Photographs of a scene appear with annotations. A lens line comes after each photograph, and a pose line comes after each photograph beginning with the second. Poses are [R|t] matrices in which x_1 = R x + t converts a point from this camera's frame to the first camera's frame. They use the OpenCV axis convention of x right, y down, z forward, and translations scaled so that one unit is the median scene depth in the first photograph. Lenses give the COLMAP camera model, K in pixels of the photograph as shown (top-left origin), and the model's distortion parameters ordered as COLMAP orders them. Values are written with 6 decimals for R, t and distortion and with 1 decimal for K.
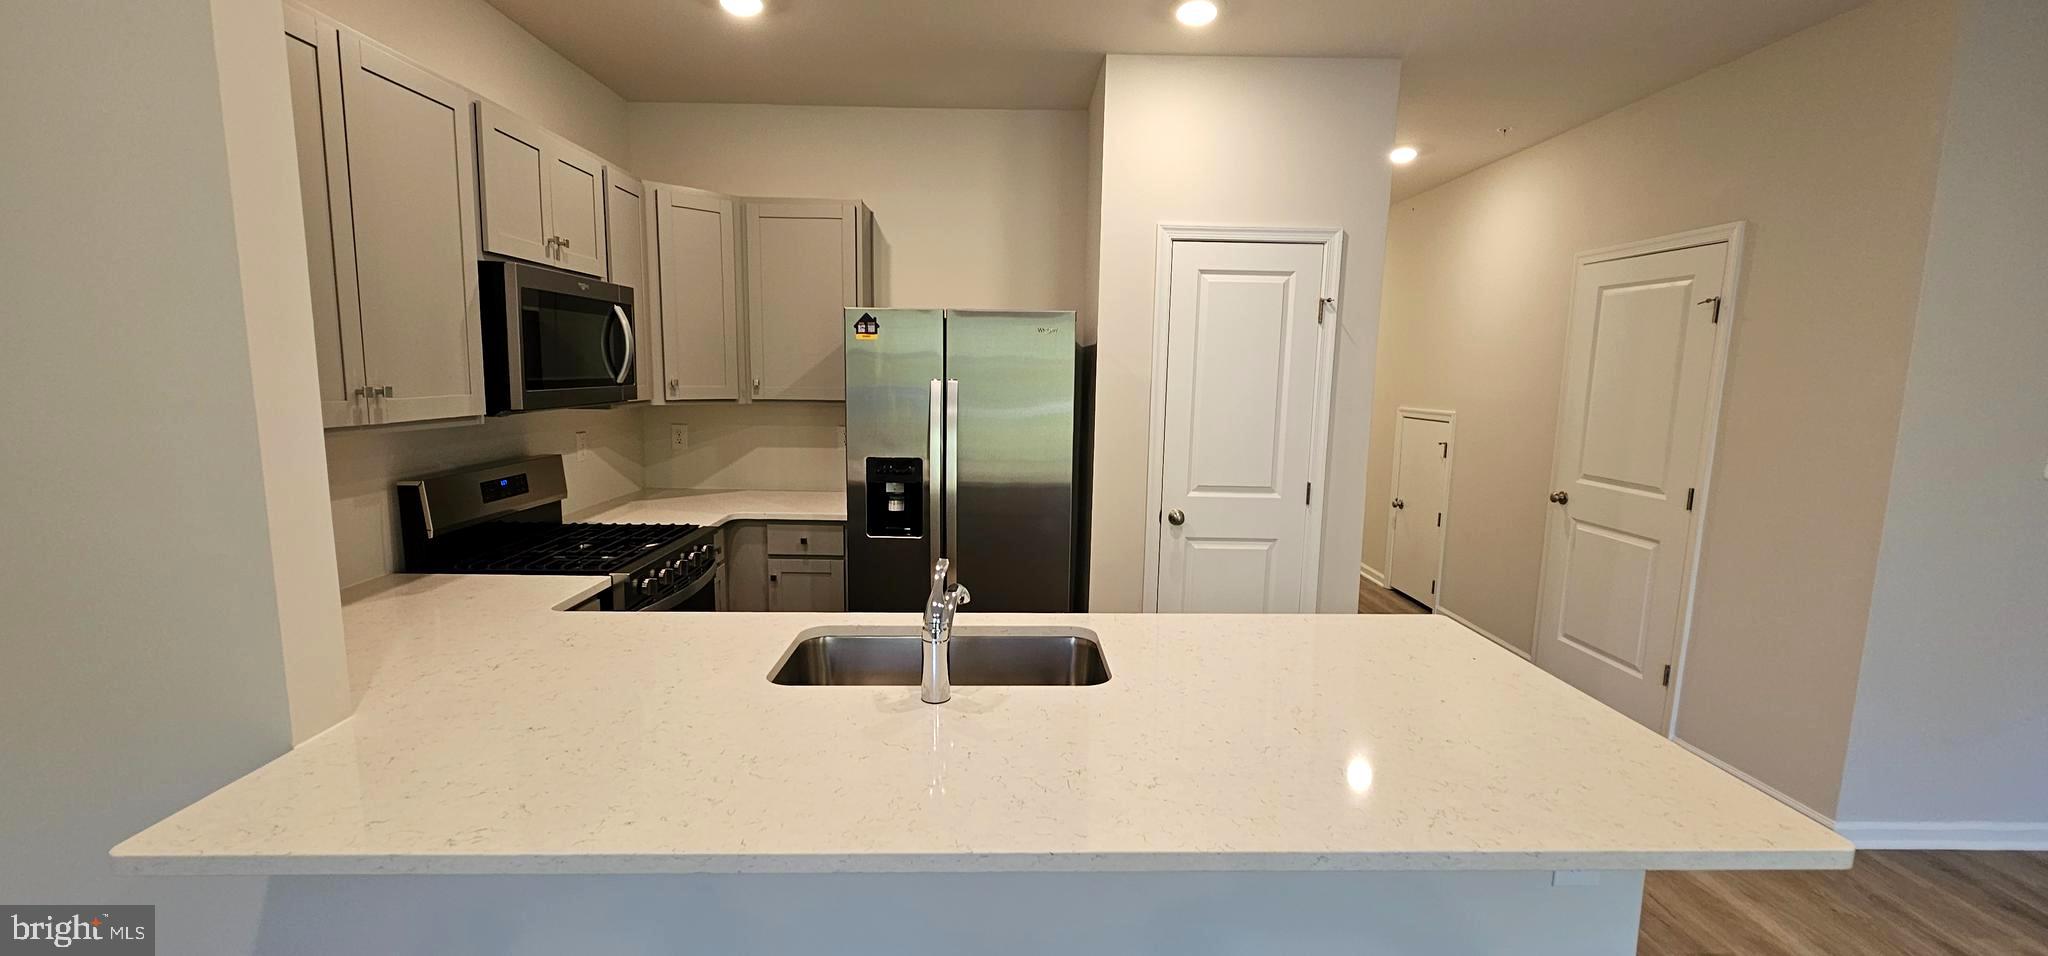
lens RADIAL K [[834.1, 0, 1021.2], [0, 834.1, 482.7], [0, 0, 1]] dist [0.000216, -0.001058]
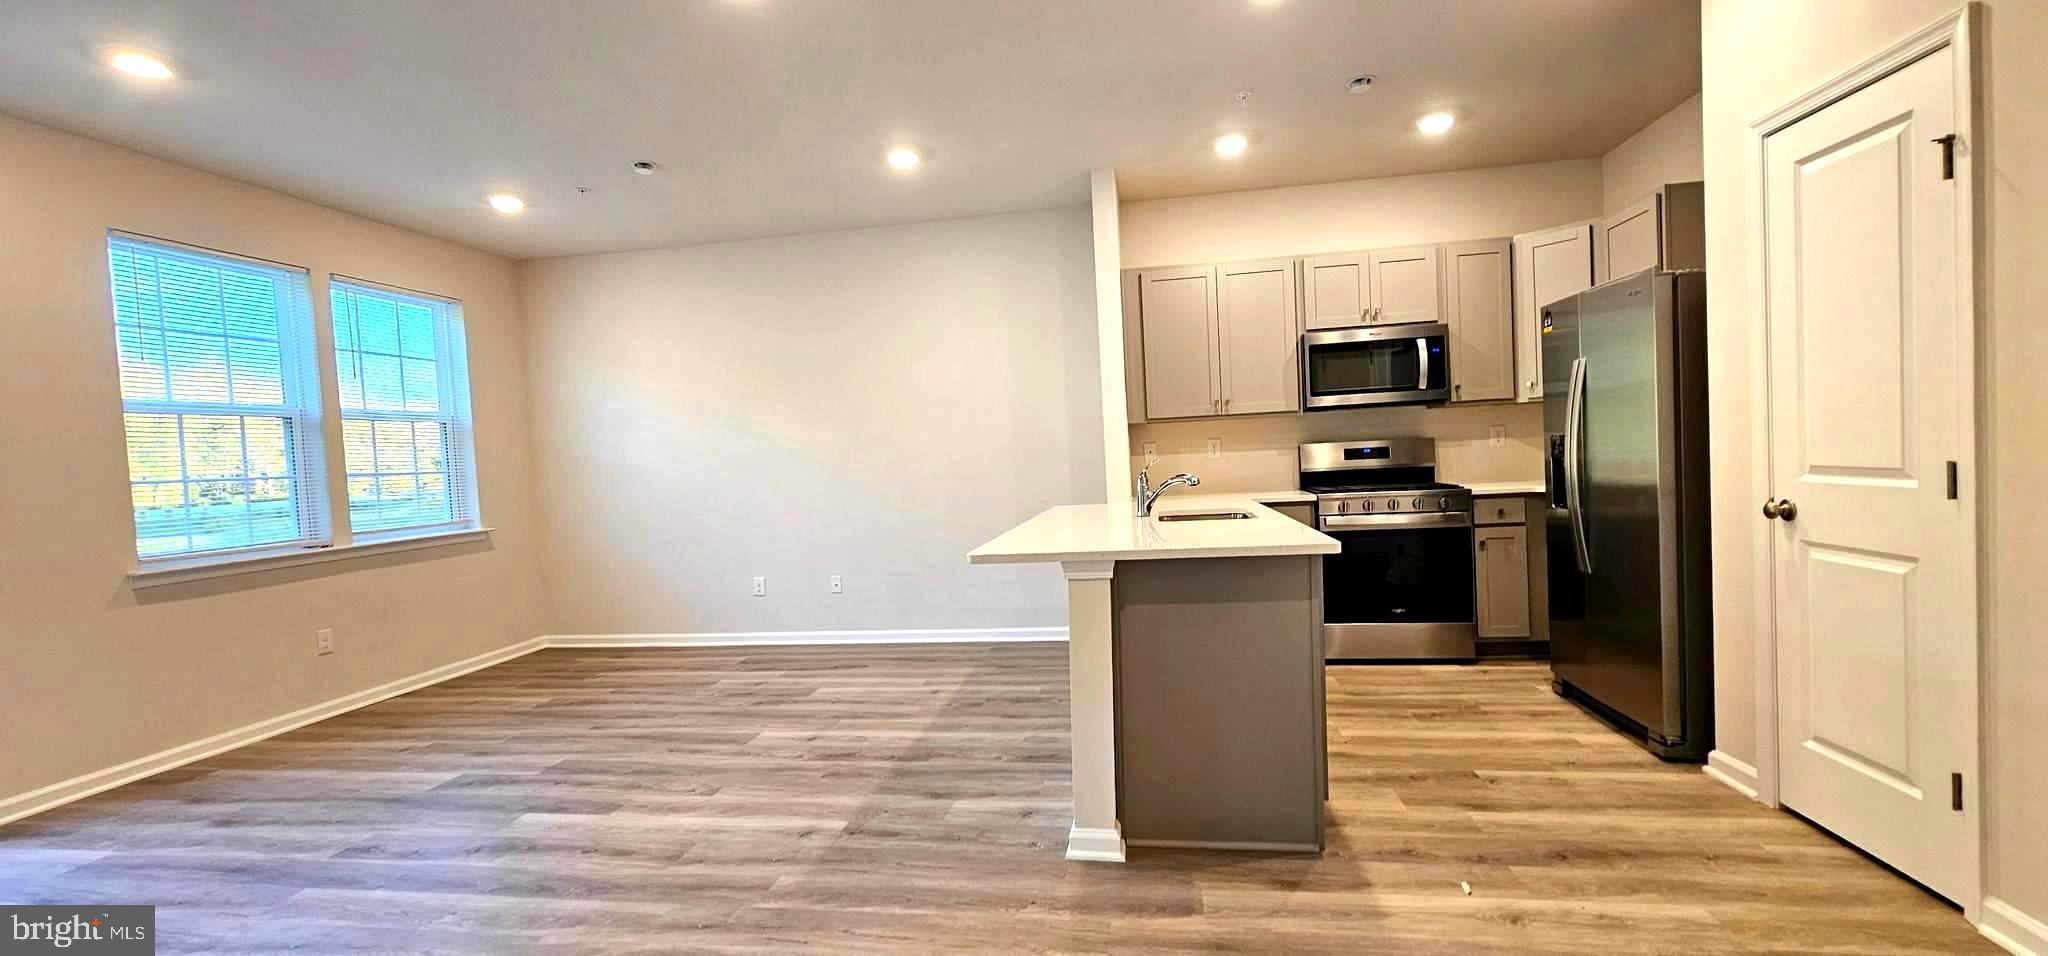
lens RADIAL K [[834.1, 0, 1021.0], [0, 834.1, 484.8], [0, 0, 1]] dist [0.000216, -0.001058]
pose [[-0.180396, 0.029461, -0.983153, 1.077864], [-0.085446, 0.995303, 0.045503, 0.046624], [0.979876, 0.092215, -0.177032, 0.517737]]
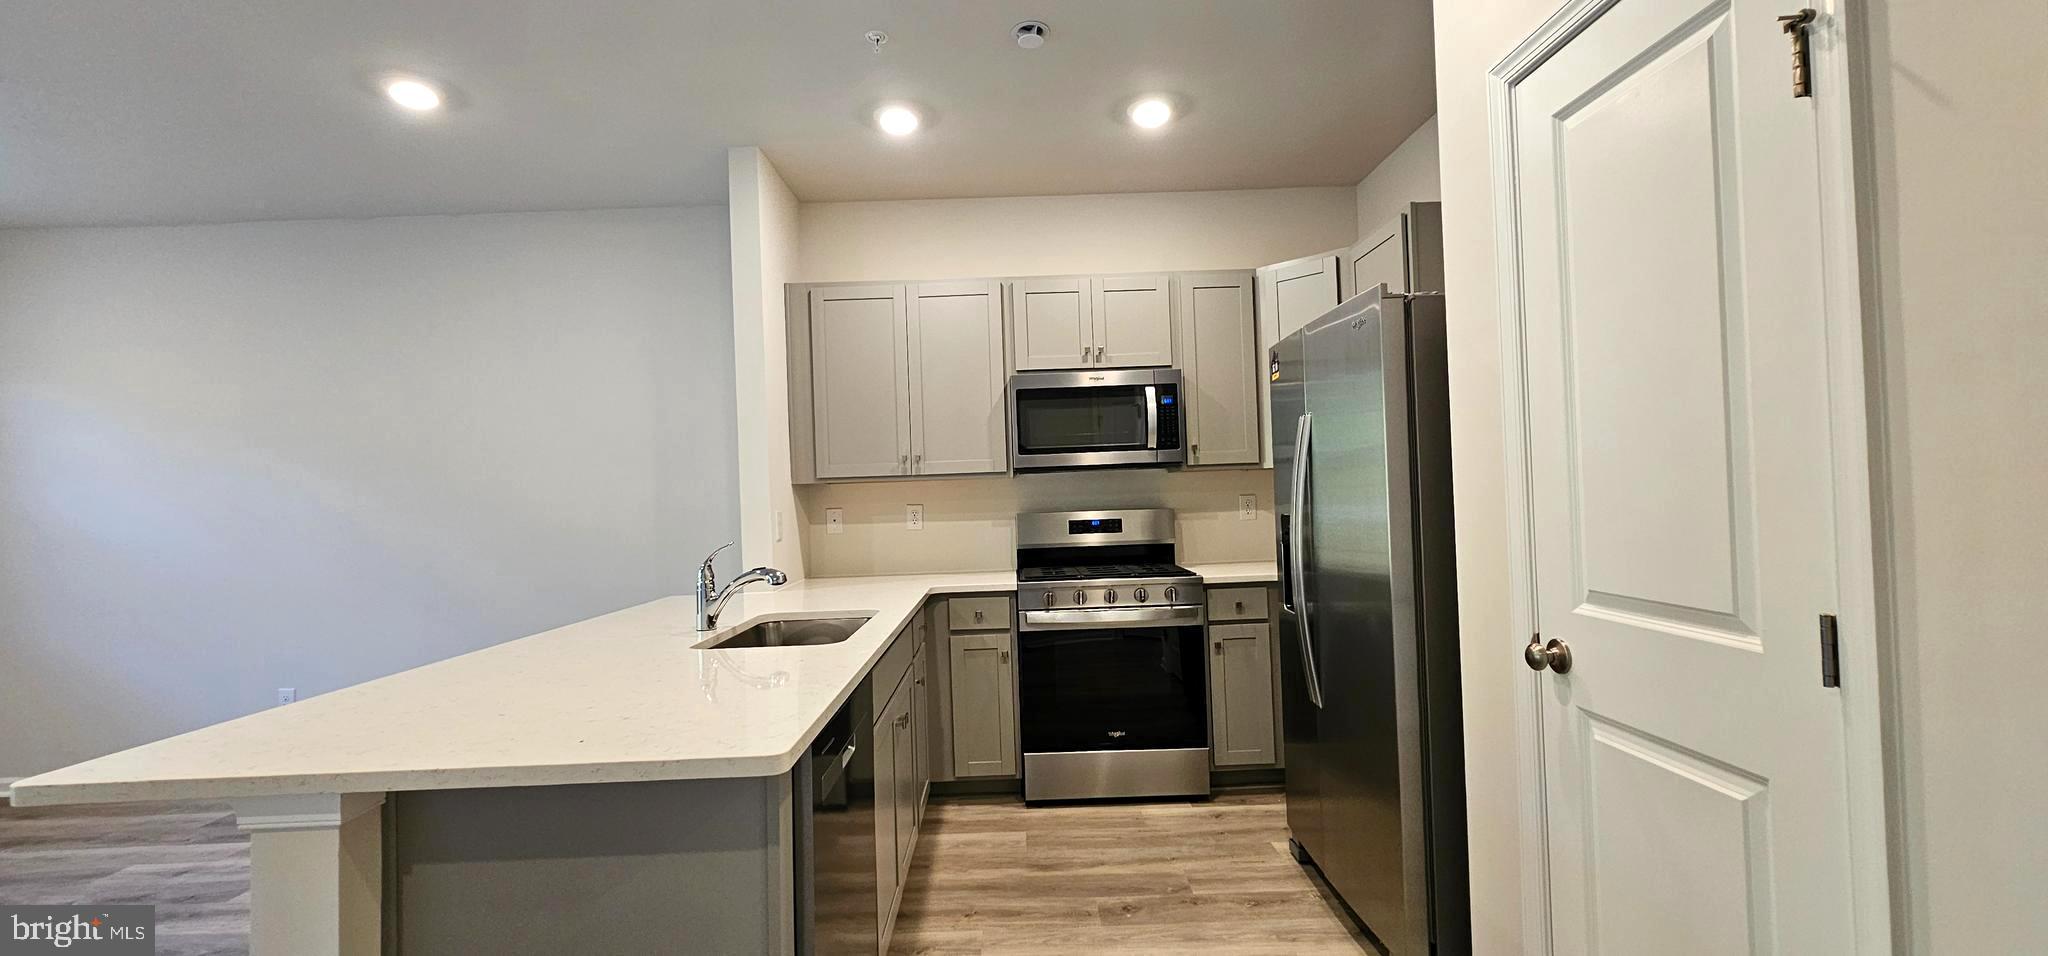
lens RADIAL K [[834.1, 0, 1014.2], [0, 834.1, 485.6], [0, 0, 1]] dist [0.000216, -0.001058]
pose [[-0.010805, -0.028181, -0.999544, 0.693198], [-0.100160, 0.994606, -0.026959, -0.009477], [0.994913, 0.099823, -0.013569, 0.753719]]
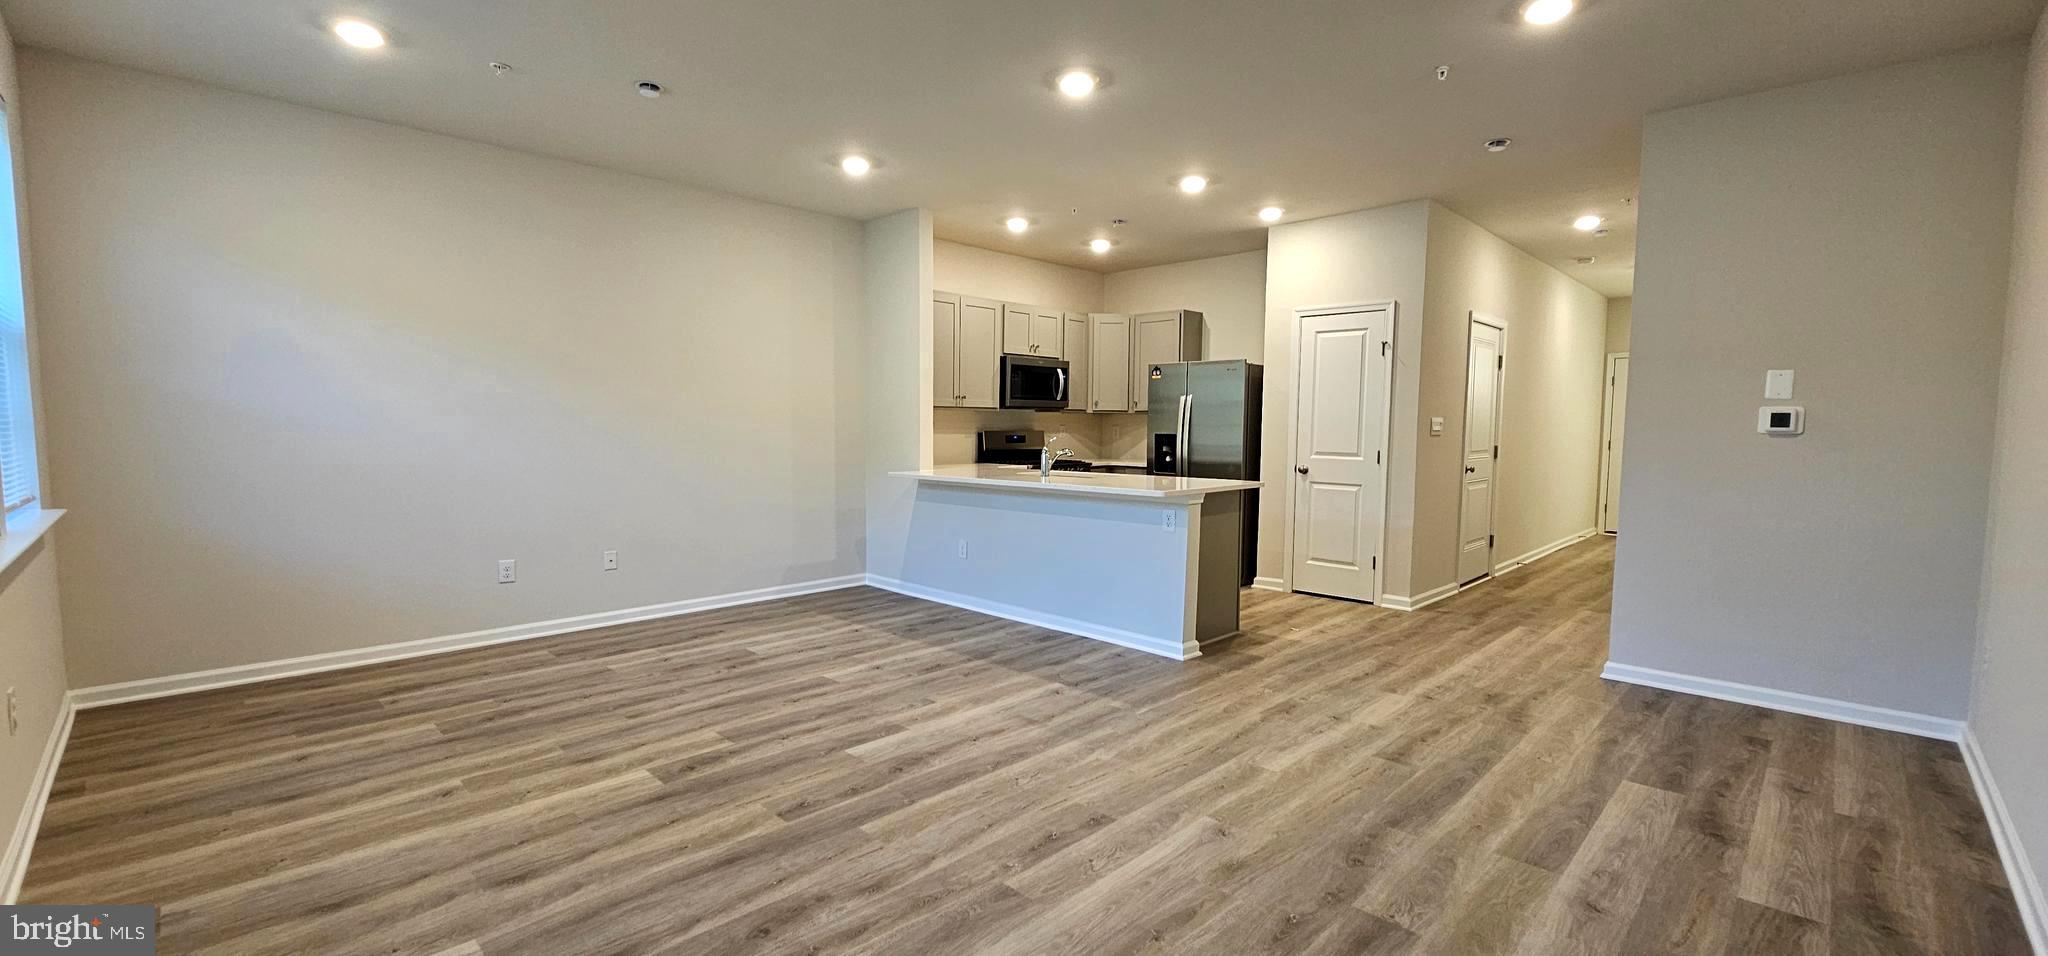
lens RADIAL K [[834.1, 0, 1017.4], [0, 834.1, 484.7], [0, 0, 1]] dist [0.000216, -0.001058]
pose [[0.697868, 0.043741, -0.714890, 1.104432], [-0.094394, 0.995044, -0.031263, 0.199693], [0.709979, 0.089299, 0.698538, -0.715466]]
